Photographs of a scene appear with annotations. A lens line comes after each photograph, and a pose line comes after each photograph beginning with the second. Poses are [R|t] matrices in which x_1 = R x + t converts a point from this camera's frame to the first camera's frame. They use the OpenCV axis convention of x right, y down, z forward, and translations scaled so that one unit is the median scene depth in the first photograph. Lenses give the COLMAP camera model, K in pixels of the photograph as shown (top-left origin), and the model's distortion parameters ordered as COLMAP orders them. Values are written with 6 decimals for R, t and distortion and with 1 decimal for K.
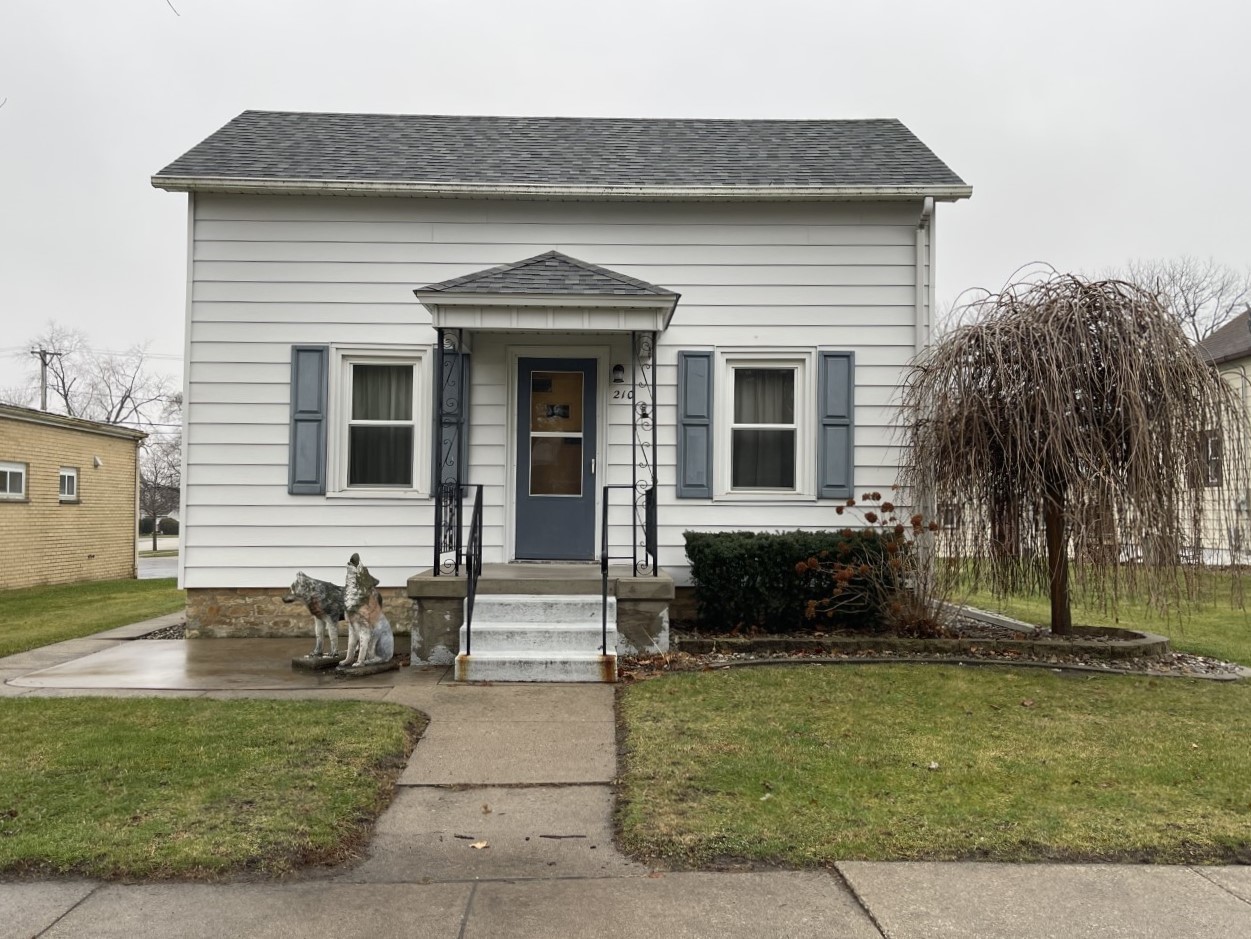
lens RADIAL K [[1136.6, 0, 625.5], [0, 1136.6, 459.2], [0, 0, 1]] dist [0.030662, -0.001725]
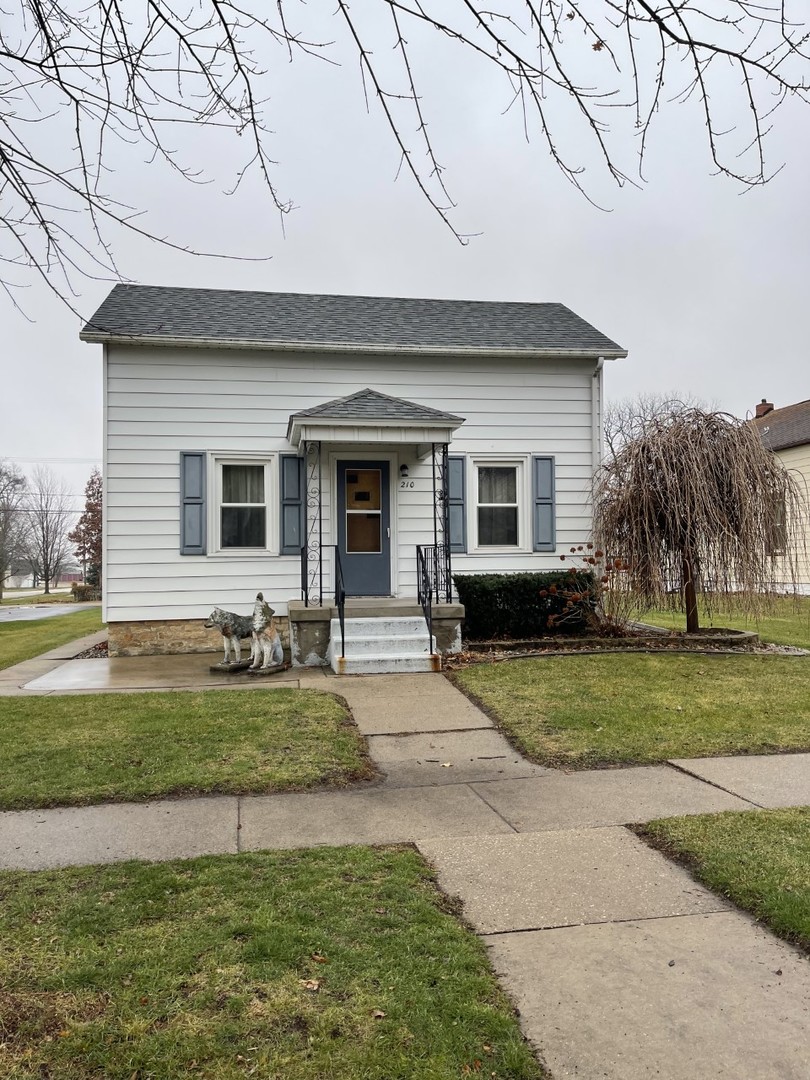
lens RADIAL K [[809.1, 0, 405.0], [0, 809.1, 540.0], [0, 0, 1]] dist [0.025369, -0.002122]
pose [[0.988545, -0.015419, 0.150137, -0.170826], [0.013519, 0.999815, 0.013666, 0.001699], [-0.150320, -0.011480, 0.988571, -0.059131]]
